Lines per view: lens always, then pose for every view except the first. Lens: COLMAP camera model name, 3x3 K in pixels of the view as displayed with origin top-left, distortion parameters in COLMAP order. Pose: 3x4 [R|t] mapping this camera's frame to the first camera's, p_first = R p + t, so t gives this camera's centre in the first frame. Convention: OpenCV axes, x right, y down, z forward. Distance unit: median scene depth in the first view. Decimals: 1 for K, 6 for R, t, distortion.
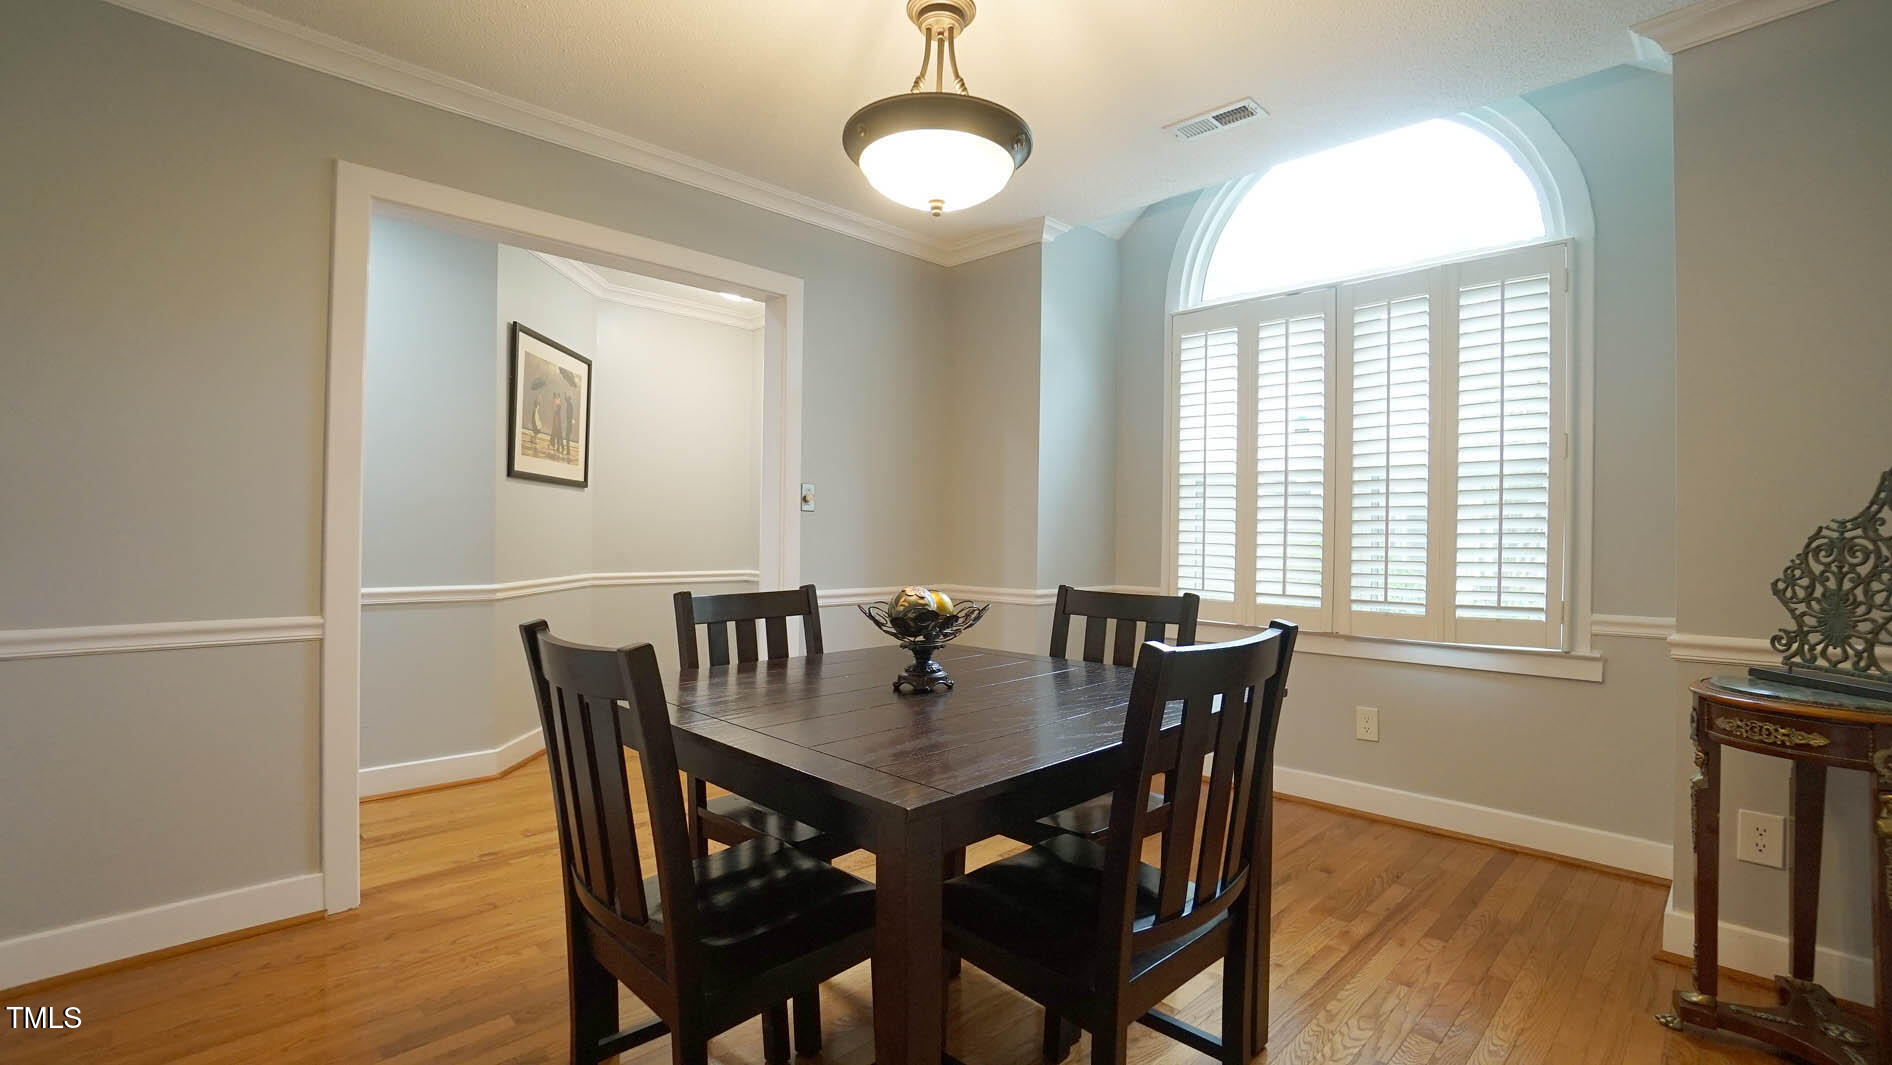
lens RADIAL K [[846.7, 0, 920.1], [0, 846.7, 527.3], [0, 0, 1]] dist [-0.018746, 0.000758]
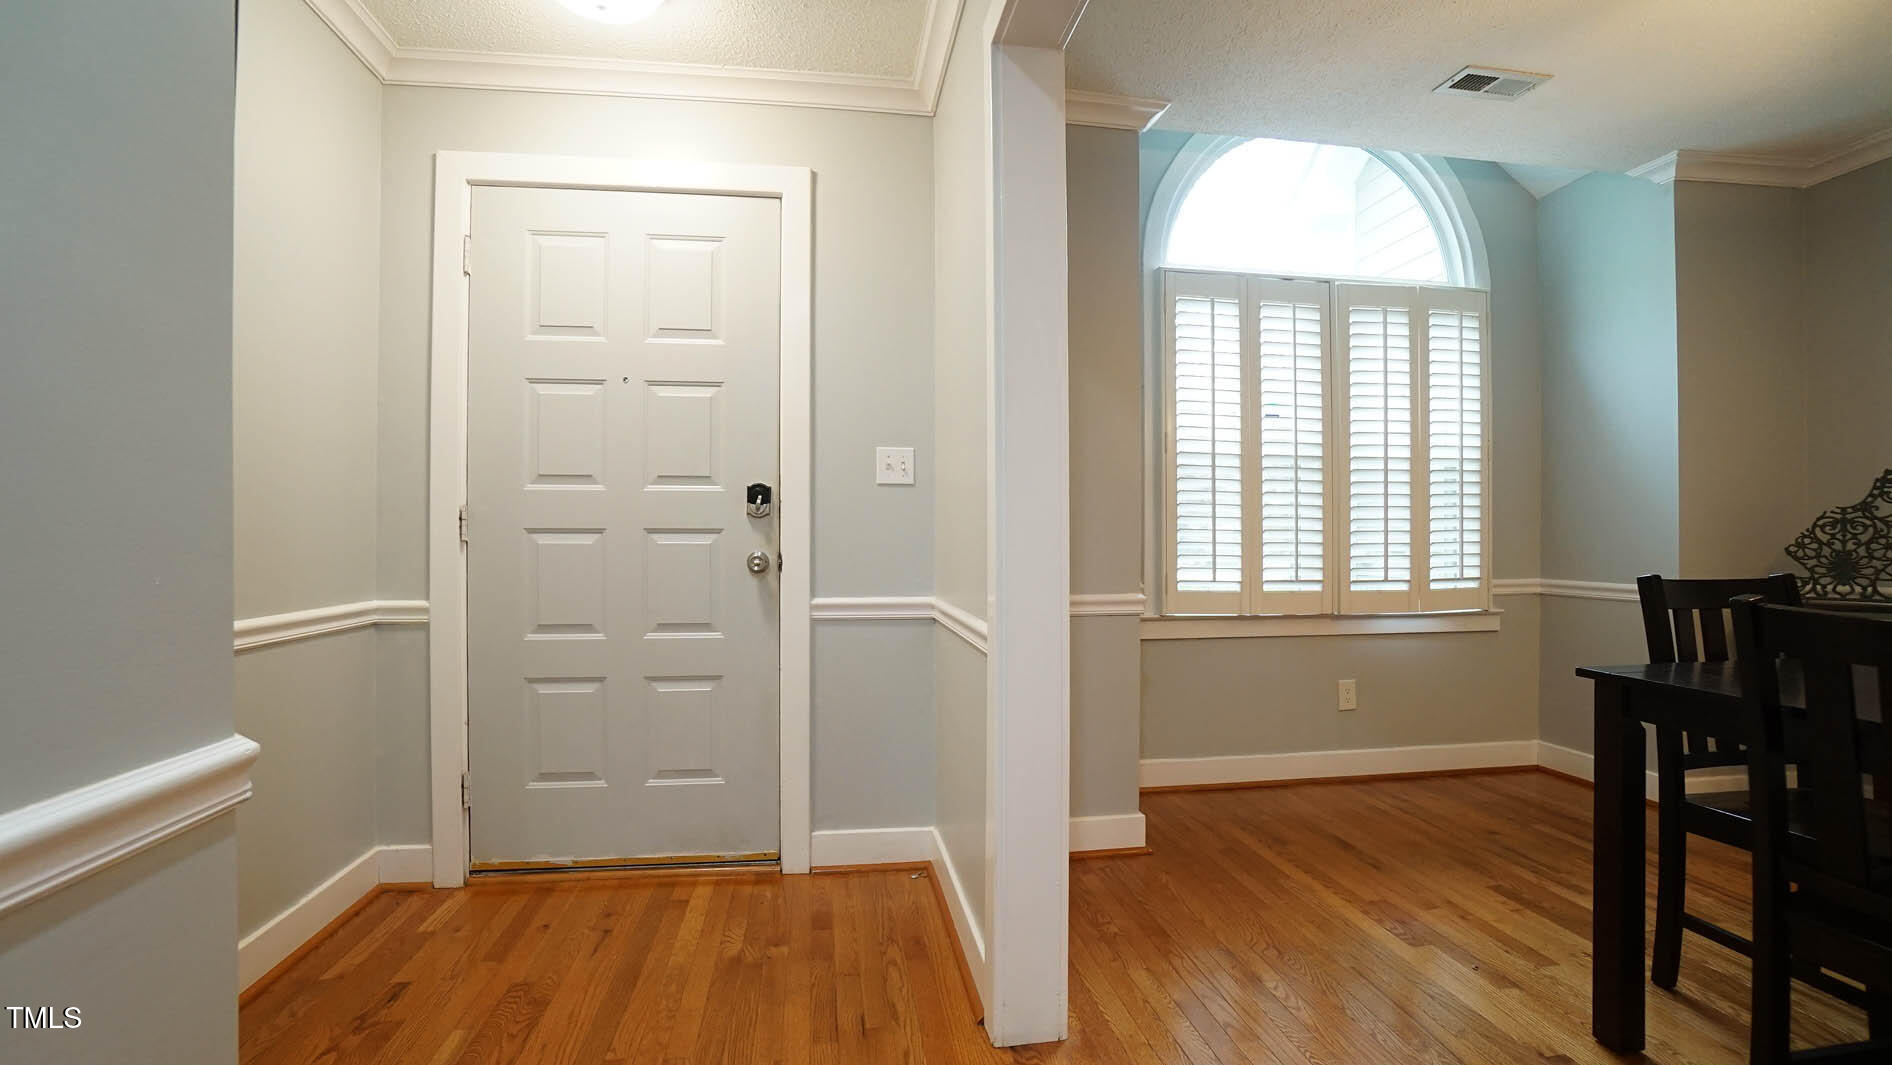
lens RADIAL K [[837.7, 0, 946.0], [0, 837.7, 532.5], [0, 0, 1]] dist [-0.042498, 0.000322]
pose [[0.601130, -0.013585, 0.799036, -1.143451], [0.001450, 0.999872, 0.015909, 0.013826], [-0.799150, -0.008405, 0.601073, 1.416508]]
